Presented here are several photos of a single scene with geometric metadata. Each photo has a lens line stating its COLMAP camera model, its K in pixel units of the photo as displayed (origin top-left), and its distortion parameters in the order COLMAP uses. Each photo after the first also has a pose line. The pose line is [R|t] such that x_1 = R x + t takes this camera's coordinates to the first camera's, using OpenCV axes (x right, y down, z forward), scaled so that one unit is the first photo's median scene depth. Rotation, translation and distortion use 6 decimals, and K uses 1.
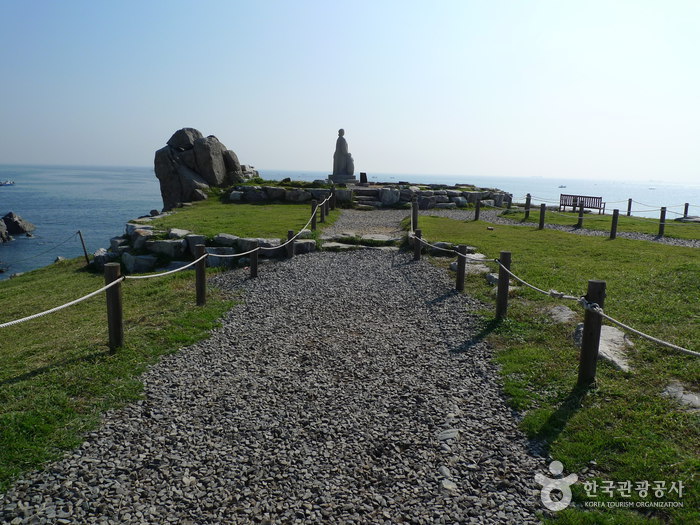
lens RADIAL K [[496.2, 0, 350.0], [0, 496.2, 262.5], [0, 0, 1]] dist [-0.031373, -0.005974]
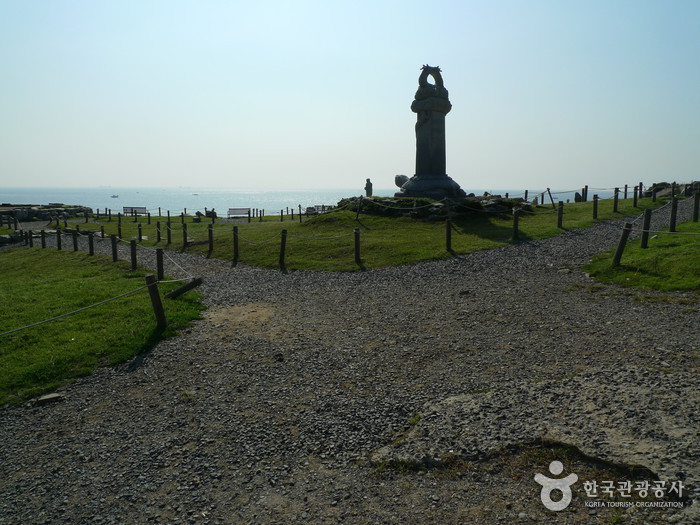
lens RADIAL K [[496.2, 0, 350.0], [0, 496.2, 262.5], [0, 0, 1]] dist [-0.031373, -0.005974]
pose [[0.661766, -0.124970, 0.739221, -0.399299], [0.136990, 0.989565, 0.044657, 0.099580], [-0.737088, 0.071714, 0.671981, -0.847192]]
